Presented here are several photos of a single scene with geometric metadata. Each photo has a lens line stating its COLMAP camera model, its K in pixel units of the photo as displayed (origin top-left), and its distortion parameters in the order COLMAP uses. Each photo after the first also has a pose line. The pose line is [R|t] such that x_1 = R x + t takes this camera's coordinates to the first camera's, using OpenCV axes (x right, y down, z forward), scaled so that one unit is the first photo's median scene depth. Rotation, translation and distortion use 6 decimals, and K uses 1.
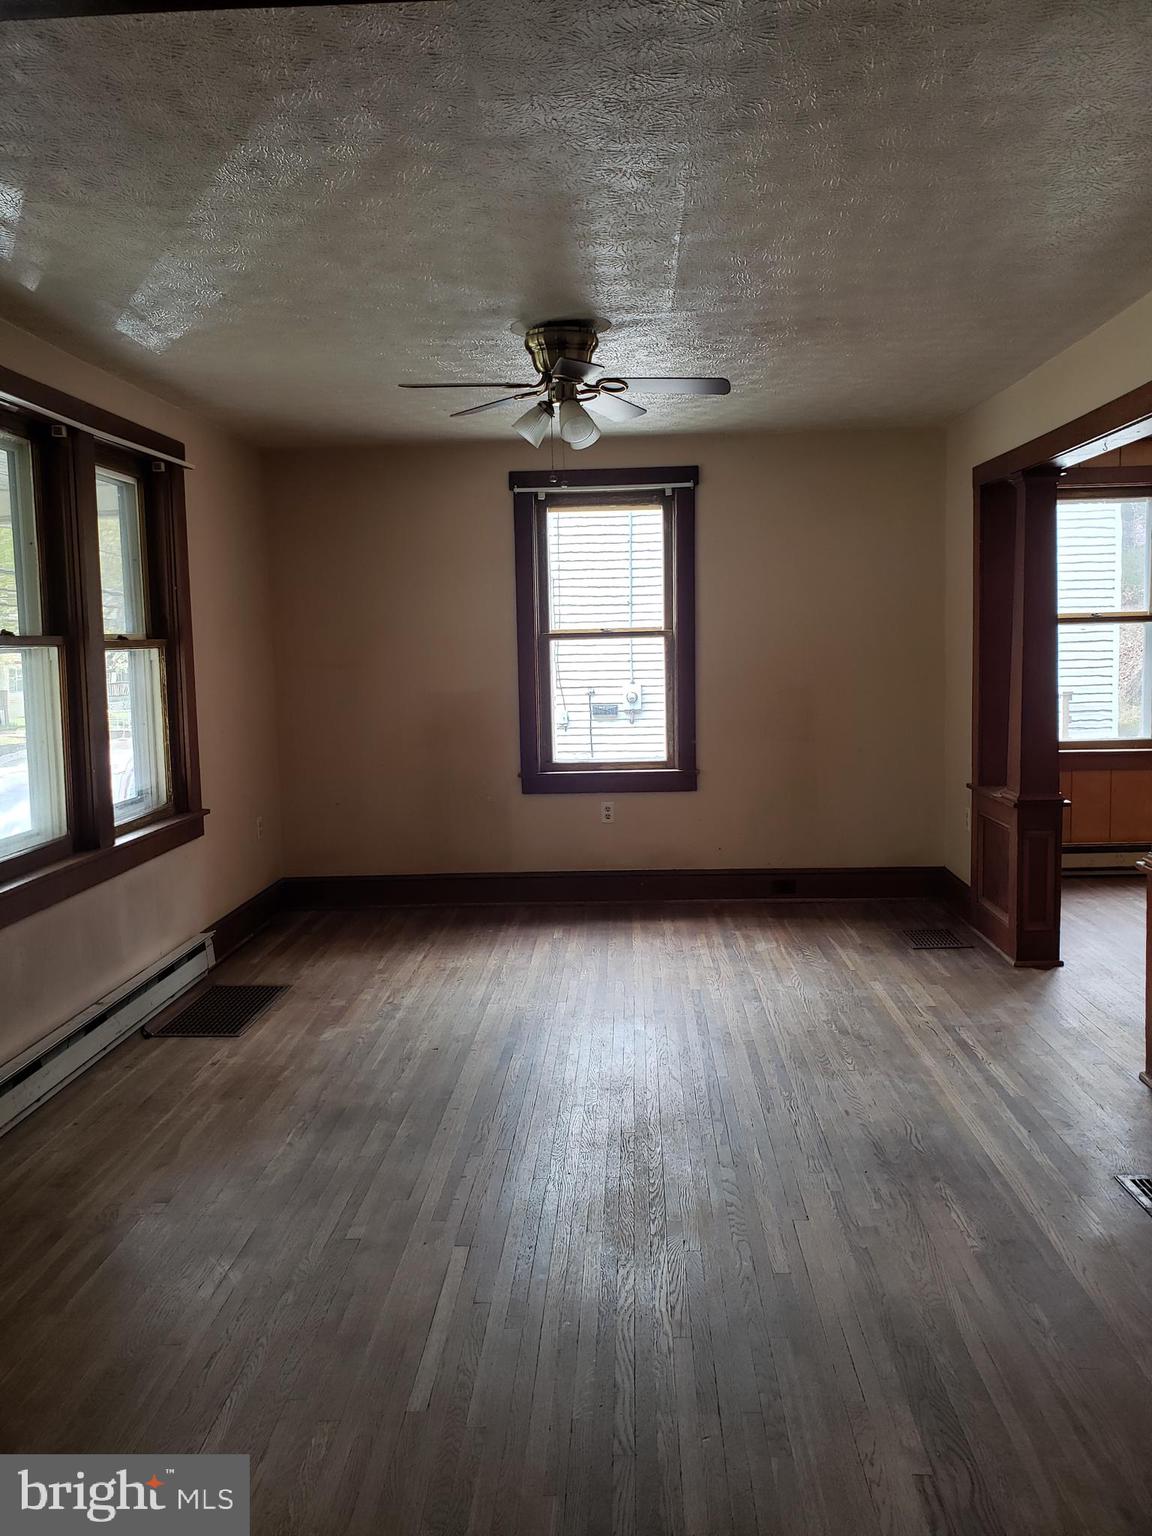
lens RADIAL K [[1176.4, 0, 596.9], [0, 1176.4, 754.1], [0, 0, 1]] dist [0.040671, -0.002578]
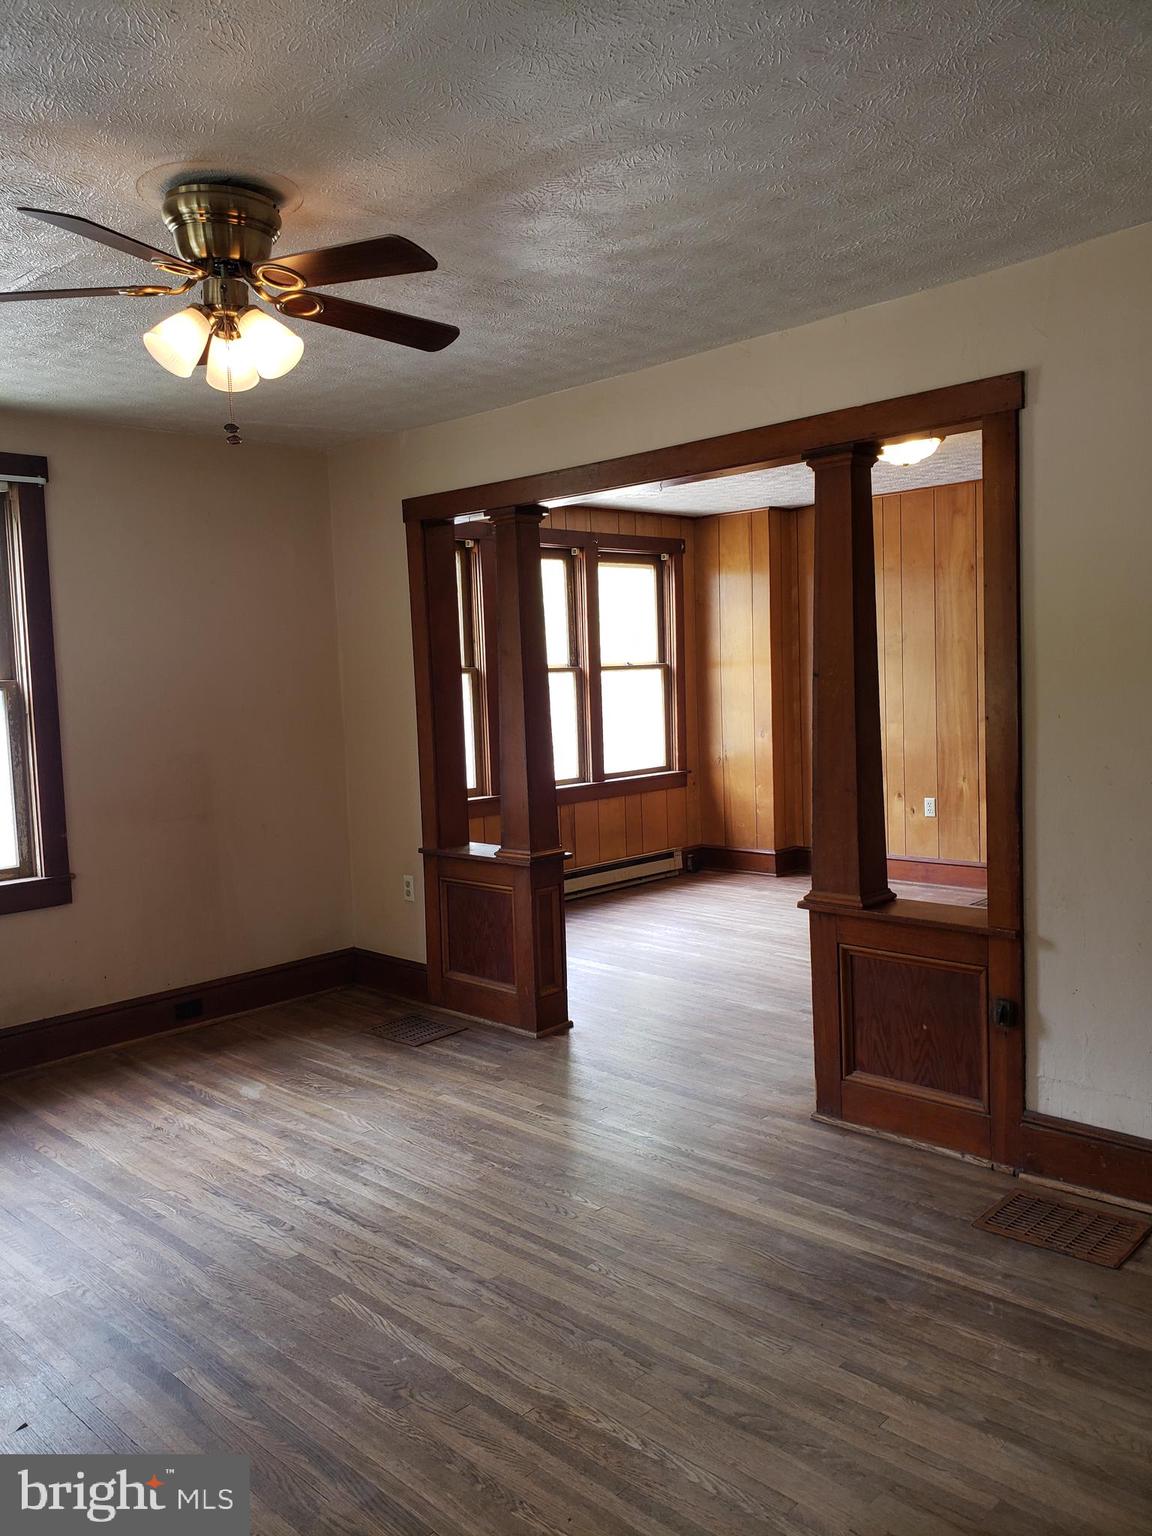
lens RADIAL K [[1172.0, 0, 576.0], [0, 1172.0, 768.0], [0, 0, 1]] dist [0.027088, -0.001760]
pose [[0.672855, -0.060836, 0.737269, -0.297005], [0.090015, 0.995940, 0.000029, -0.029769], [-0.734278, 0.066346, 0.675599, 0.349777]]
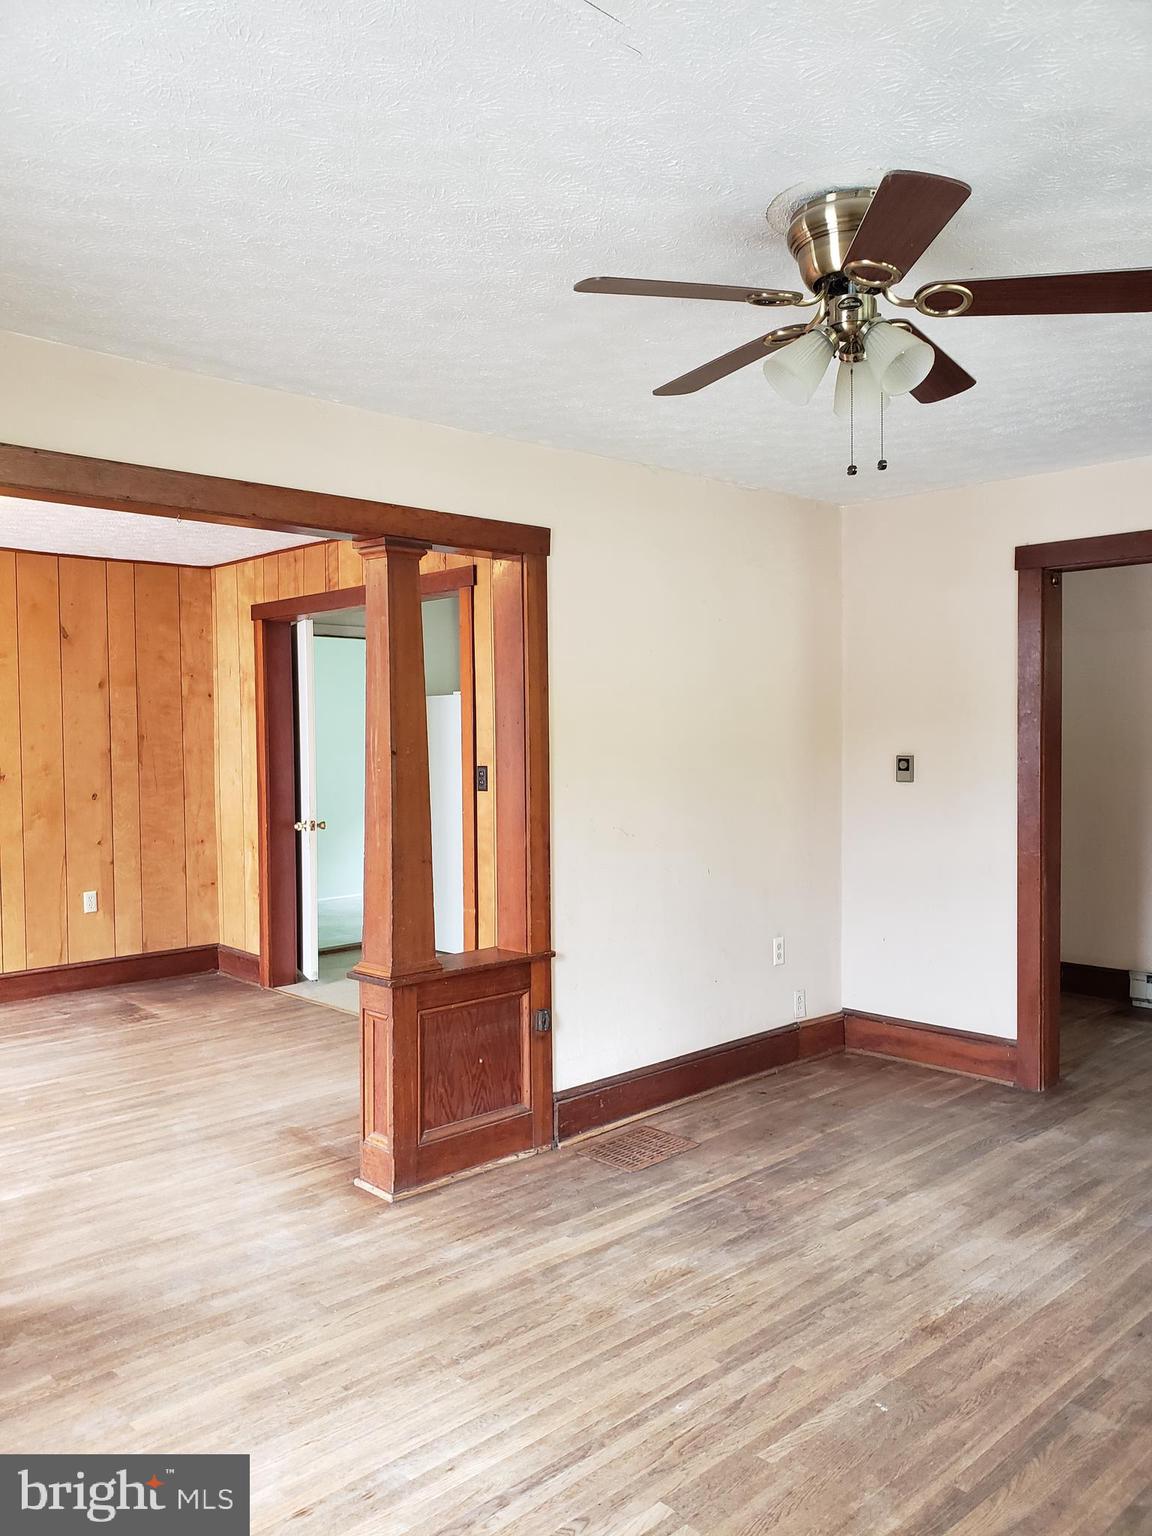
lens RADIAL K [[1203.0, 0, 558.9], [0, 1203.0, 763.9], [0, 0, 1]] dist [-0.002229, 0.045954]
pose [[-0.705707, 0.016238, 0.708318, -0.266786], [0.093601, 0.993111, 0.070490, -0.109814], [-0.702294, 0.116044, -0.702365, 1.195978]]
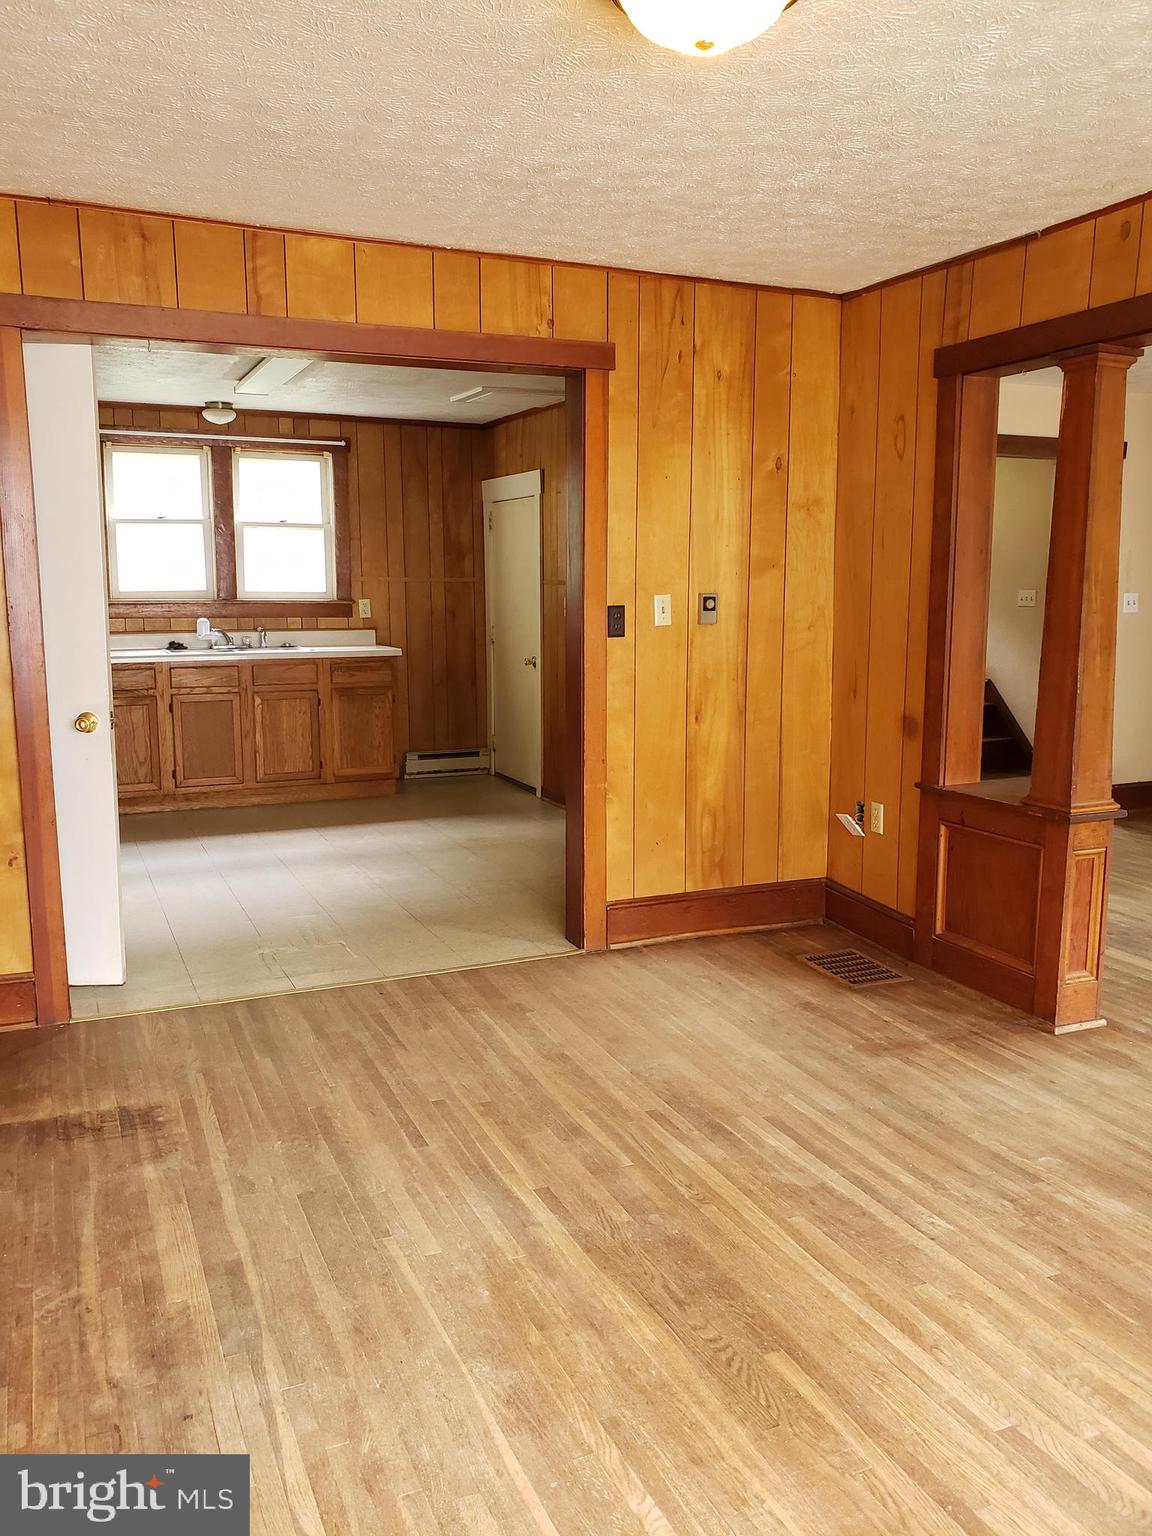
lens RADIAL K [[1176.4, 0, 596.9], [0, 1176.4, 754.1], [0, 0, 1]] dist [0.040671, -0.002578]
pose [[-0.893481, 0.079866, -0.441943, 0.995903], [-0.029520, 0.971488, 0.235244, -0.136855], [0.448130, 0.223232, -0.865648, 1.252013]]
